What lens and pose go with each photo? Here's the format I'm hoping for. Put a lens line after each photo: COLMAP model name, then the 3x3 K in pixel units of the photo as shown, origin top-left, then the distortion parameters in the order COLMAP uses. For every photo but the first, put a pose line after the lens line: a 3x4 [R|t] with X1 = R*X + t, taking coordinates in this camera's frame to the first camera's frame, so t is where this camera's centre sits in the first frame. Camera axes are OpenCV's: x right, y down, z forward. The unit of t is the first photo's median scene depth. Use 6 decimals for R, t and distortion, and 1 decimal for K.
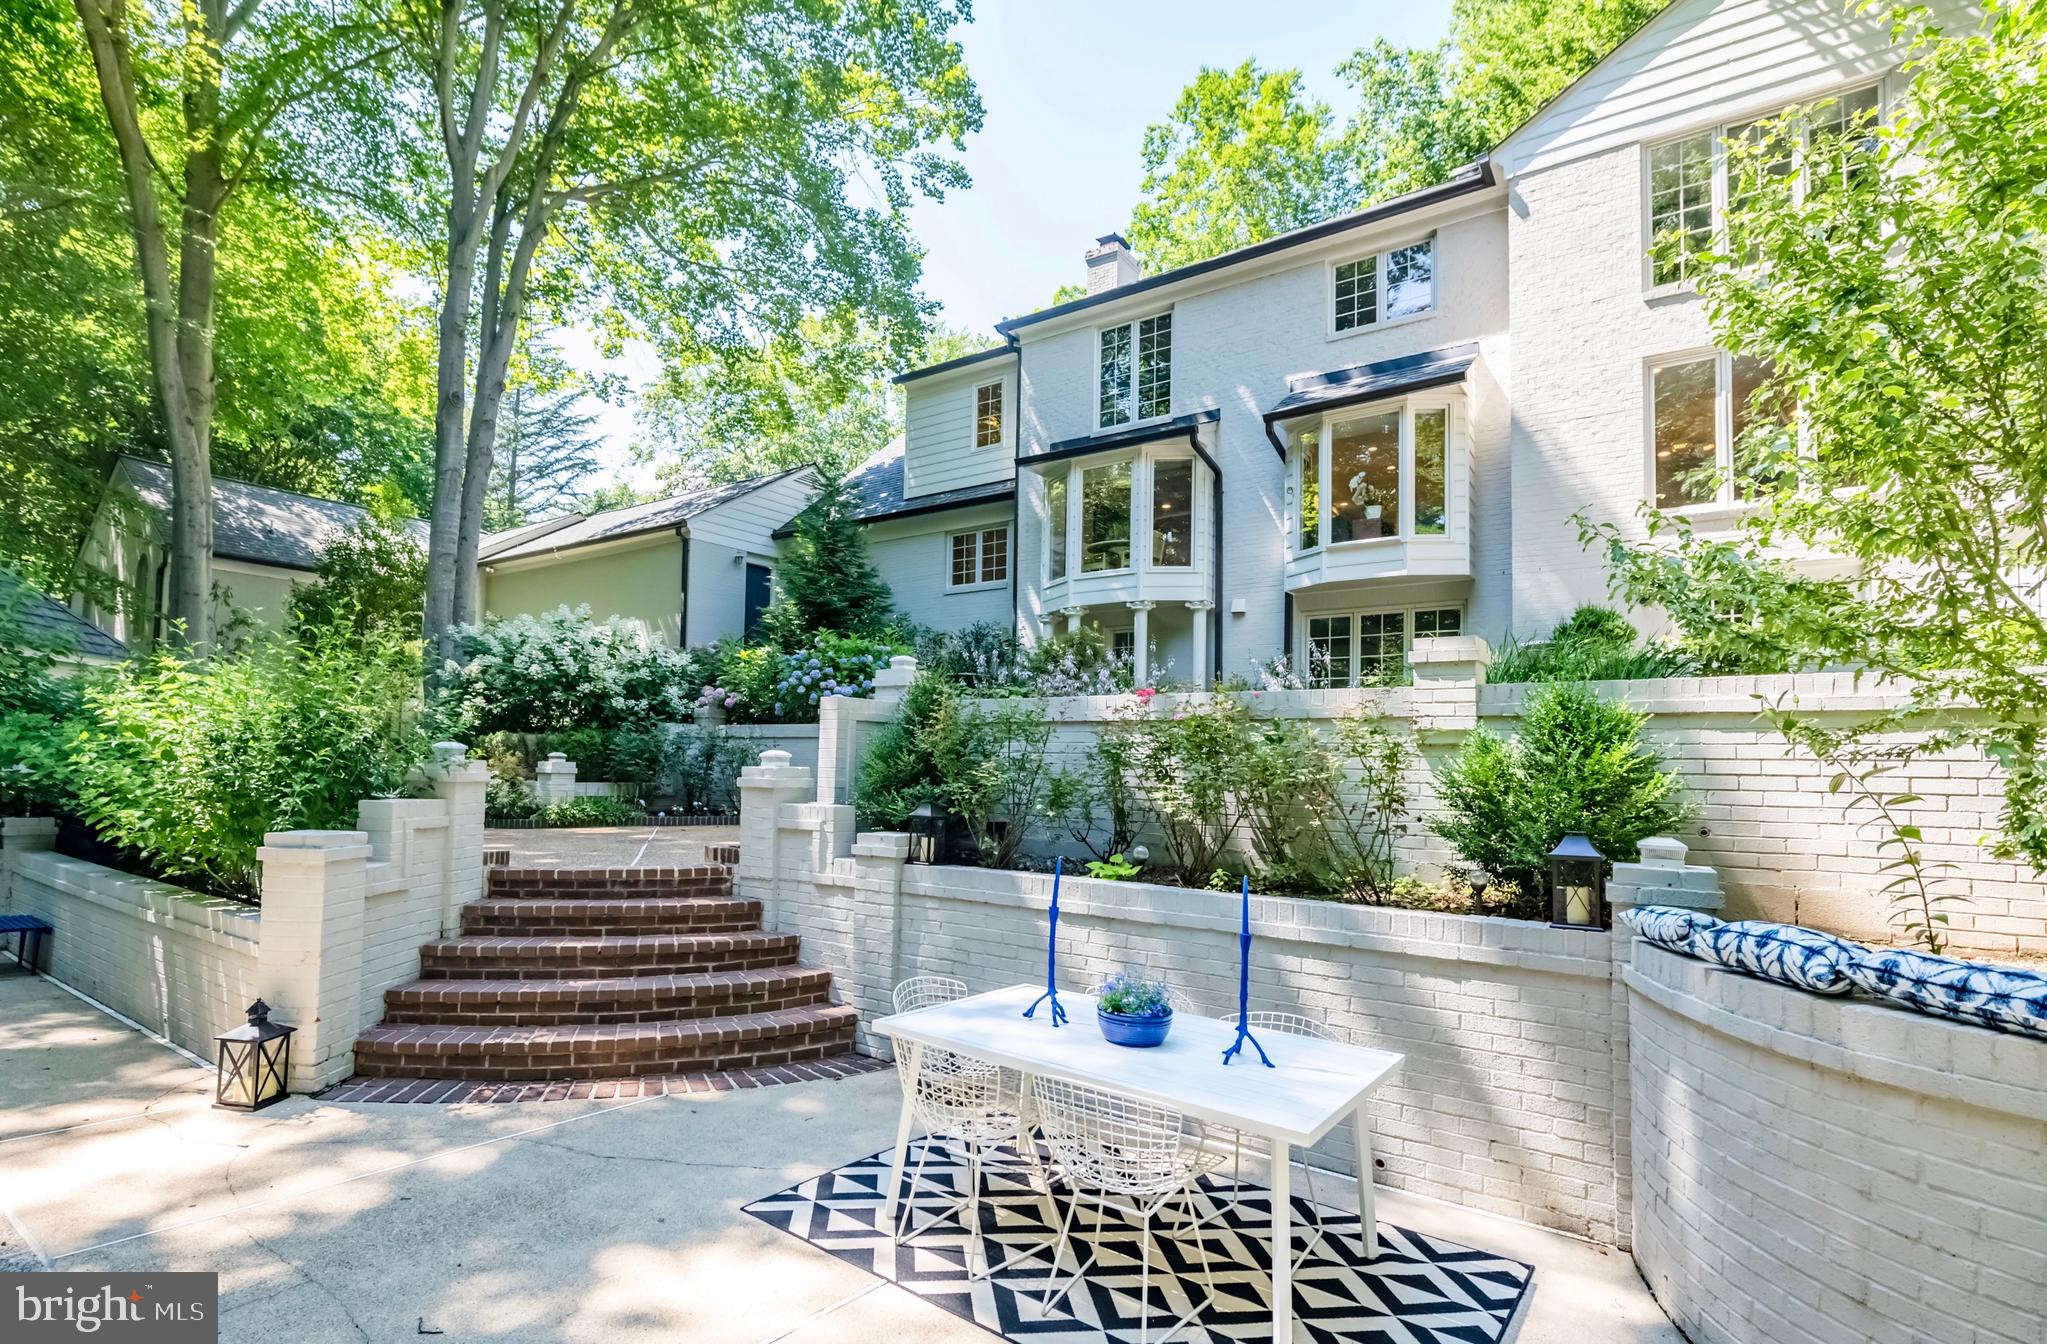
lens RADIAL K [[978.3, 0, 972.5], [0, 978.3, 729.8], [0, 0, 1]] dist [-0.009415, -0.000842]
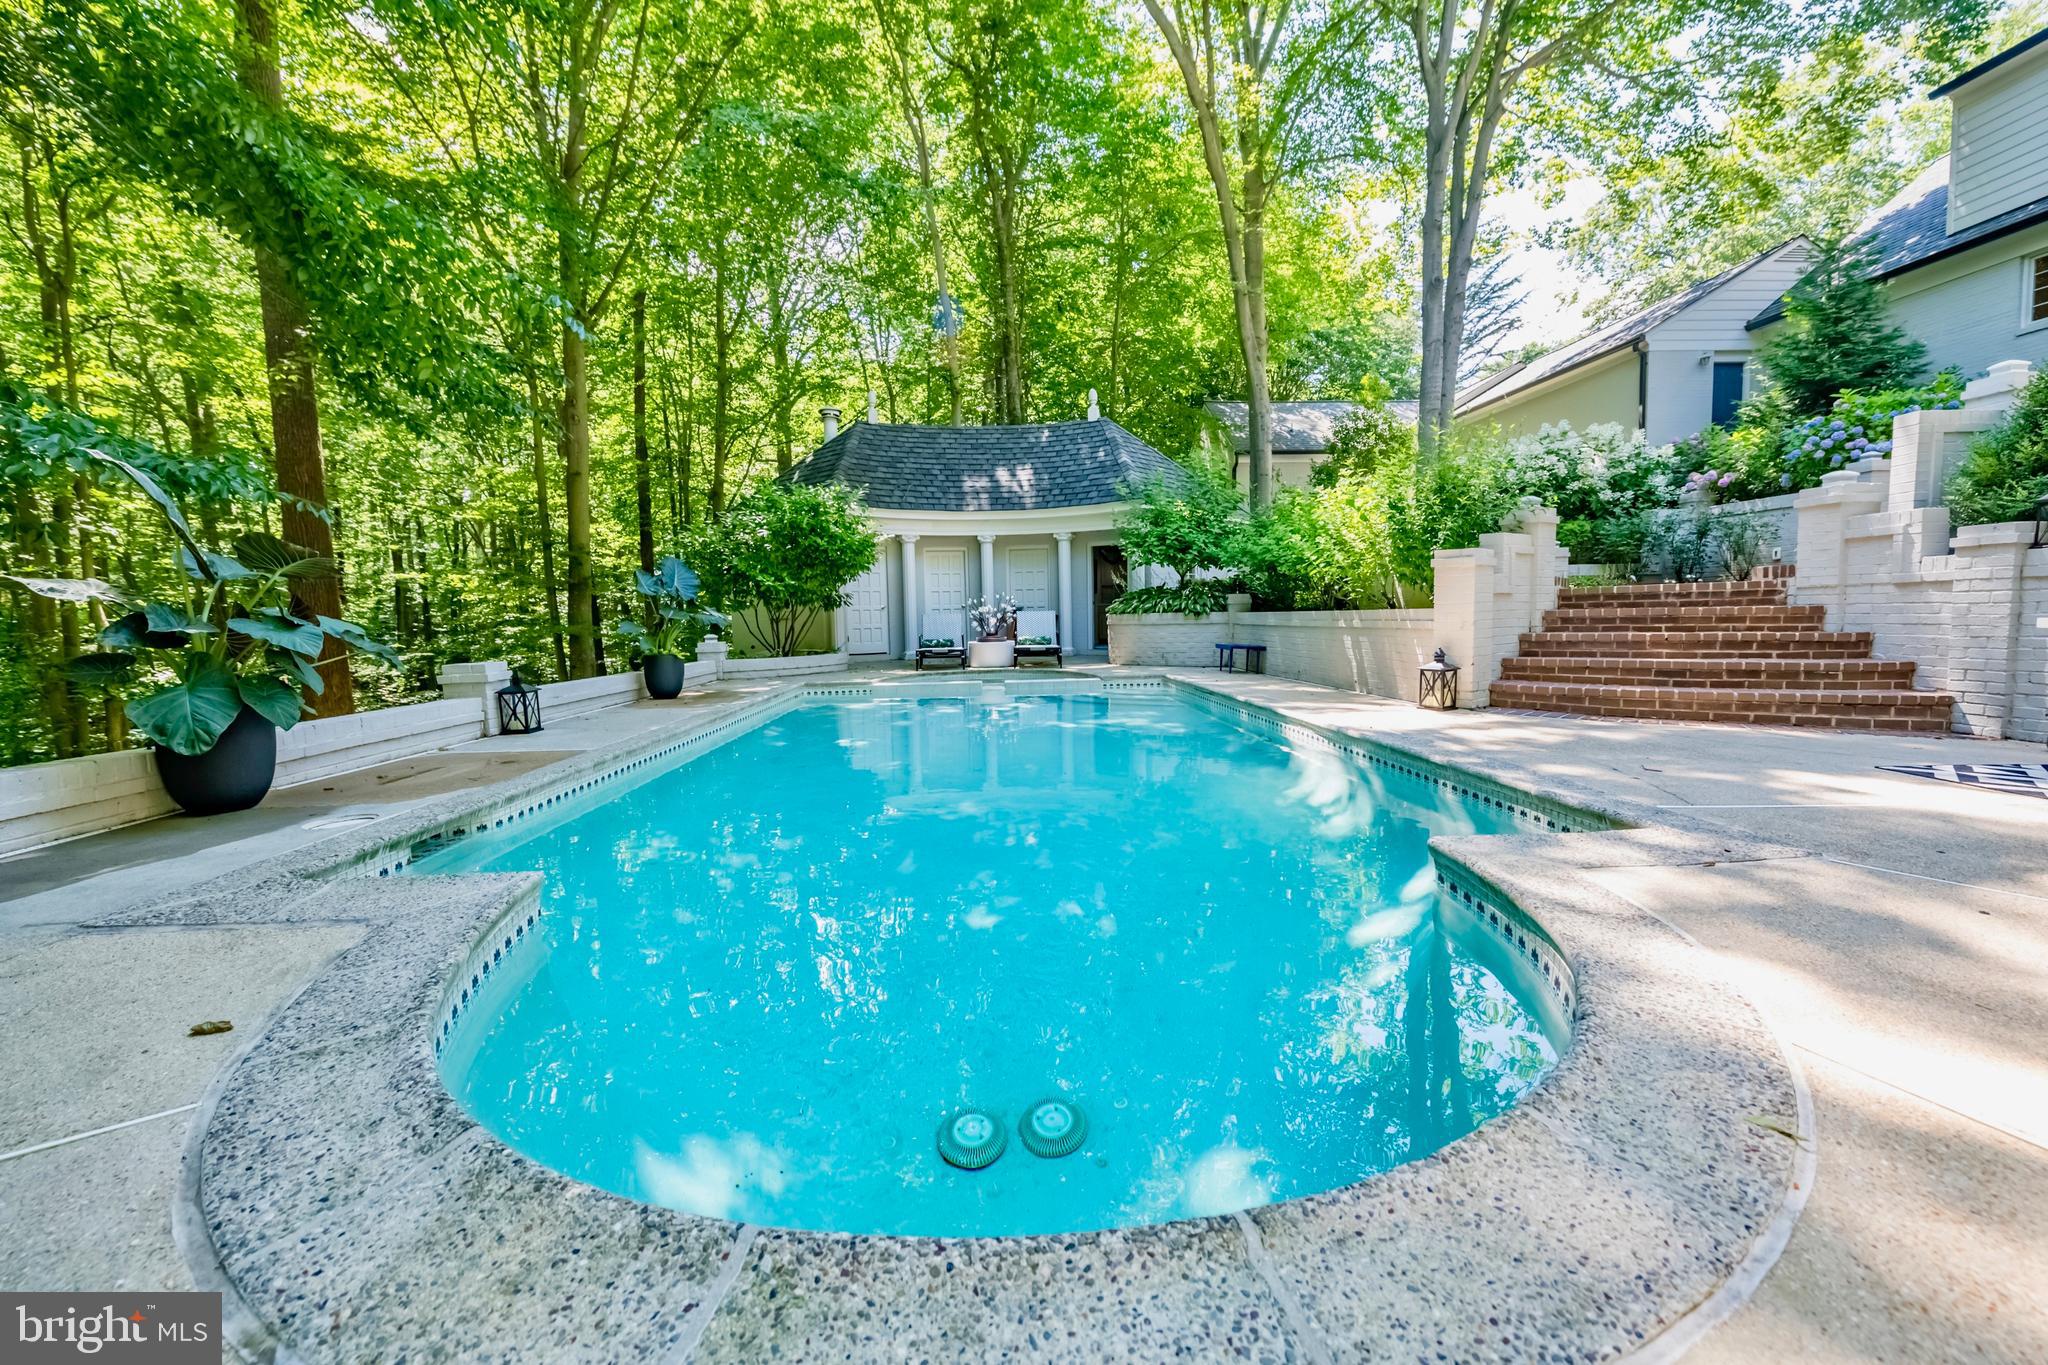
lens RADIAL K [[821.9, 0, 1039.6], [0, 821.9, 682.0], [0, 0, 1]] dist [-0.009985, -0.001064]
pose [[0.634963, 0.024690, -0.772148, -0.026137], [0.066327, 0.994056, 0.086329, 0.049359], [0.769690, -0.106030, 0.629551, -0.117562]]
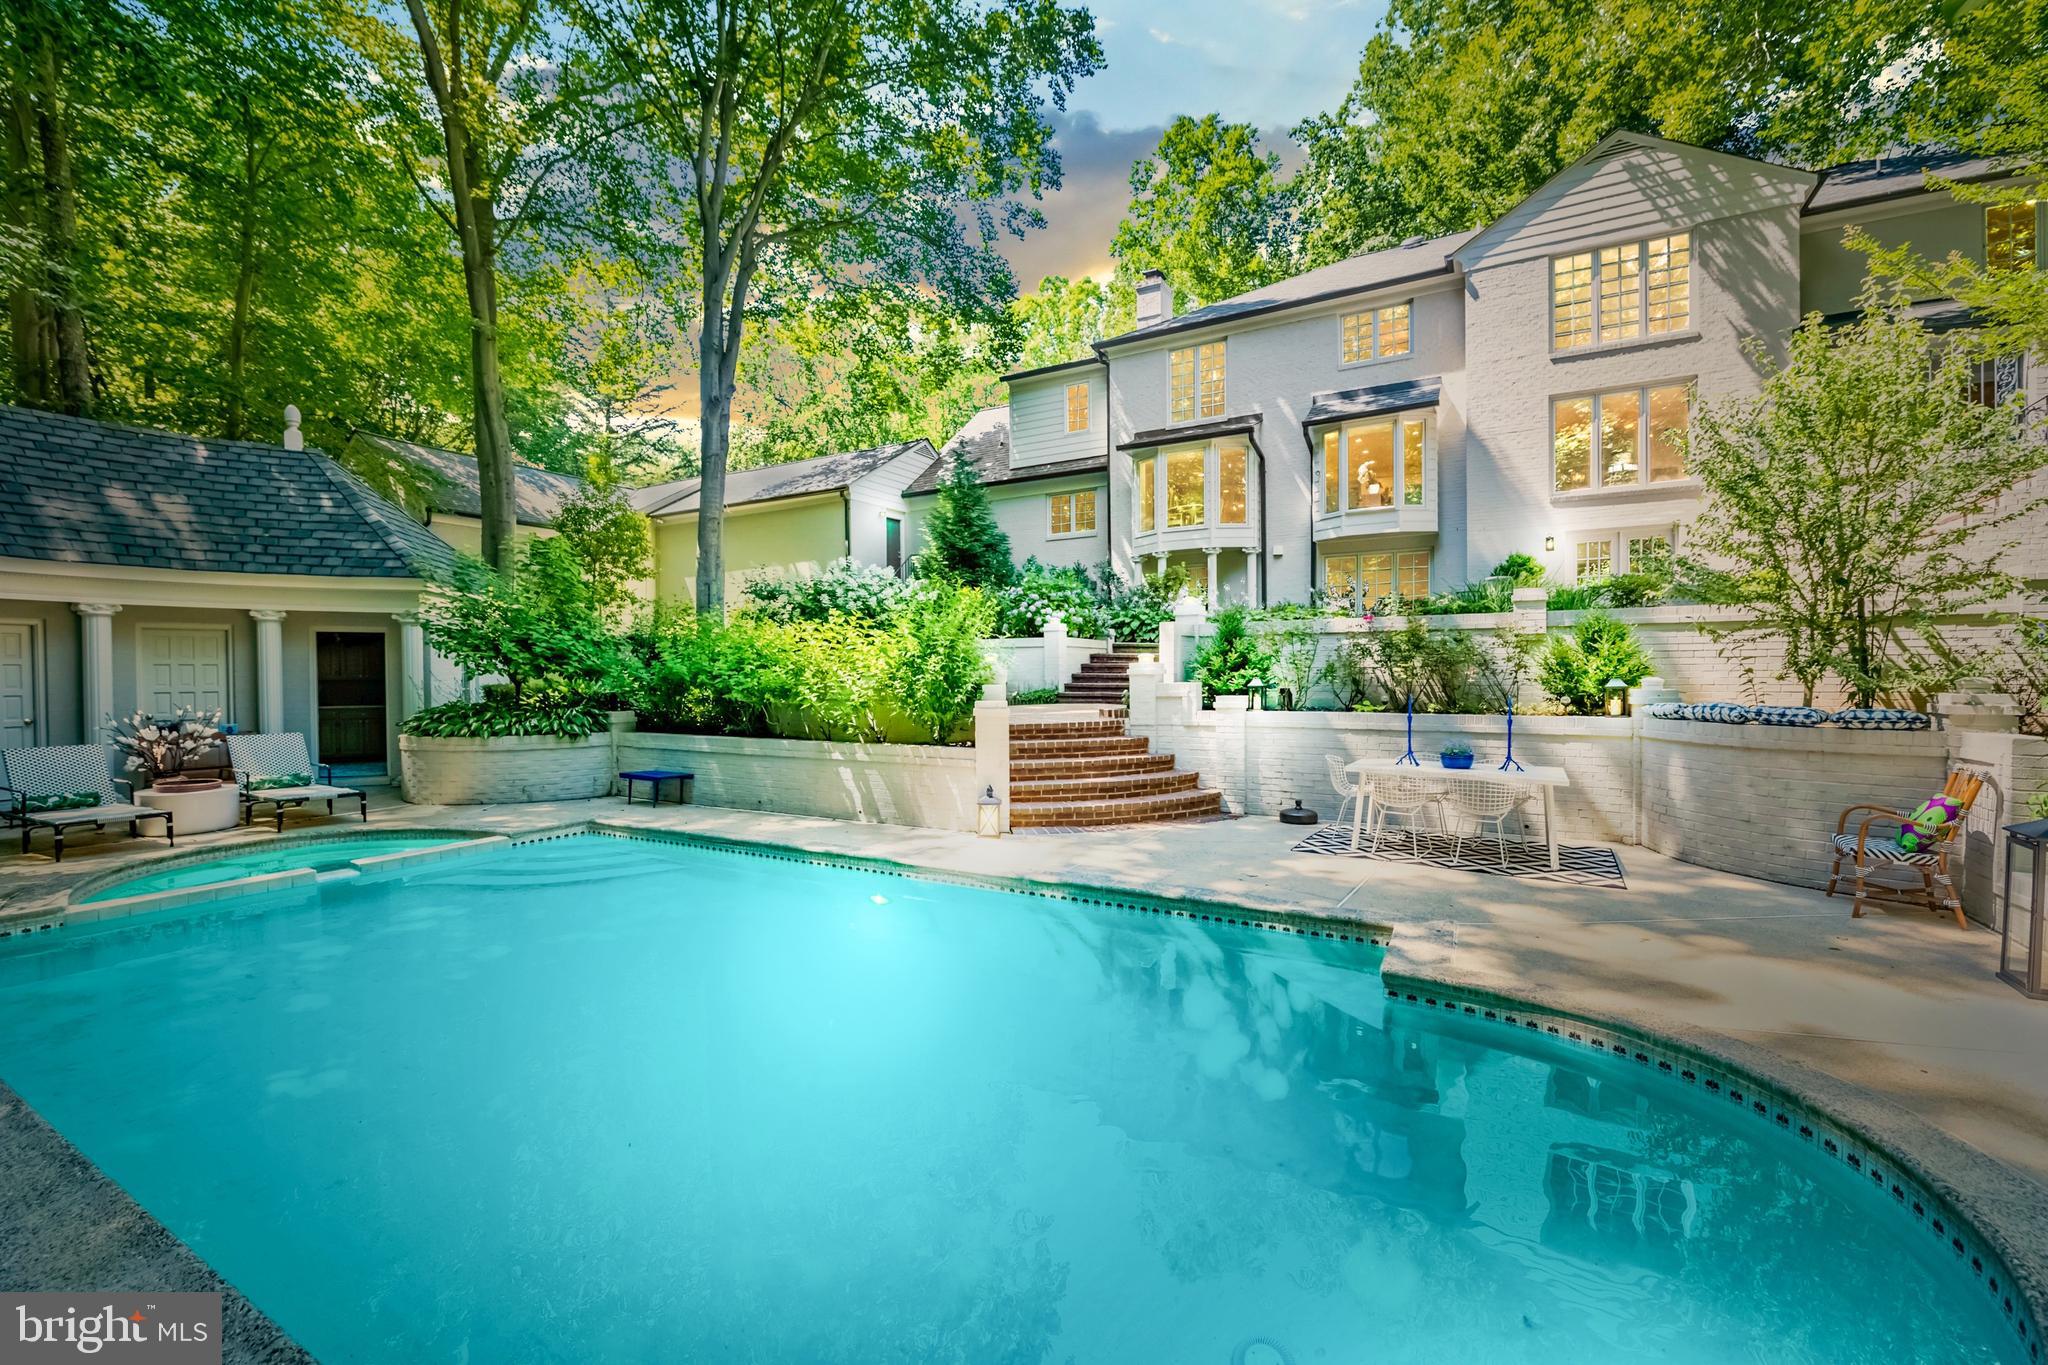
lens RADIAL K [[821.9, 0, 1030.4], [0, 821.9, 686.2], [0, 0, 1]] dist [-0.009985, -0.001064]
pose [[0.992199, -0.032265, 0.120414, -0.247228], [0.025044, 0.997823, 0.061005, -0.006294], [-0.122120, -0.057514, 0.990848, -0.189082]]
